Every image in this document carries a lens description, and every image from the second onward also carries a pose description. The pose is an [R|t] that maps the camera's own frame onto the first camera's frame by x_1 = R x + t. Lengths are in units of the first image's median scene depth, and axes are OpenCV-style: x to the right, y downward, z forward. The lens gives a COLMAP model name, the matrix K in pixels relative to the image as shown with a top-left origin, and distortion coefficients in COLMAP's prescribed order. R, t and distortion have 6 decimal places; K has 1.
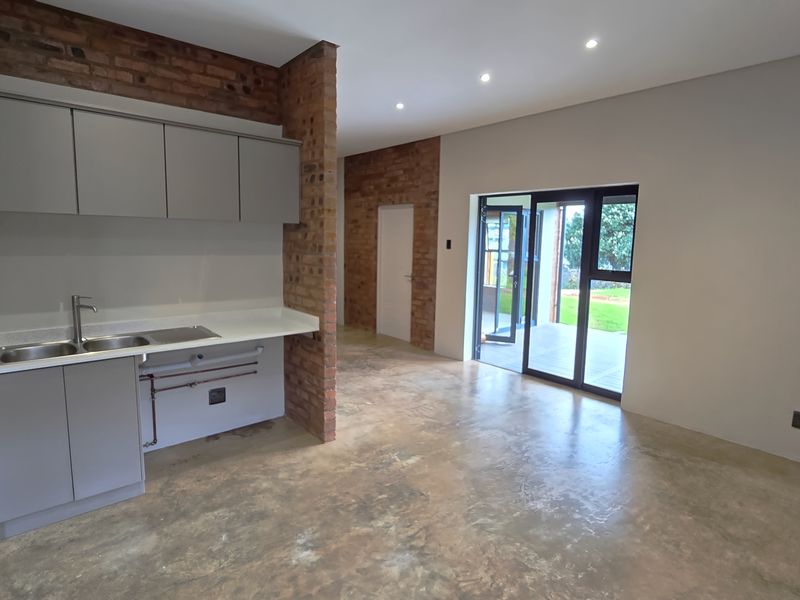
lens RADIAL K [[436.1, 0, 398.6], [0, 436.1, 295.4], [0, 0, 1]] dist [0.000370, -0.001029]
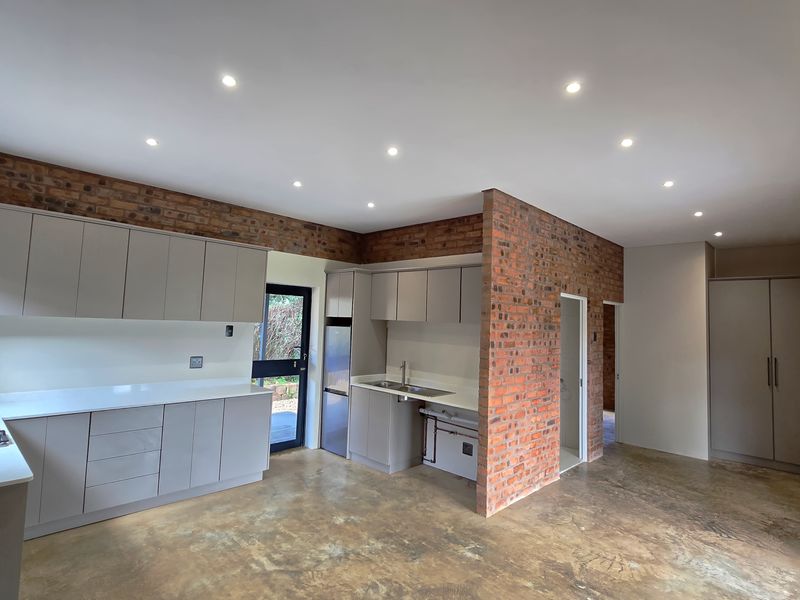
lens RADIAL K [[436.1, 0, 398.7], [0, 436.1, 297.2], [0, 0, 1]] dist [0.000370, -0.001029]
pose [[0.102731, -0.070956, -0.992175, 1.071636], [-0.166622, 0.982132, -0.087490, -0.092674], [0.980655, 0.174306, 0.089072, 0.649613]]
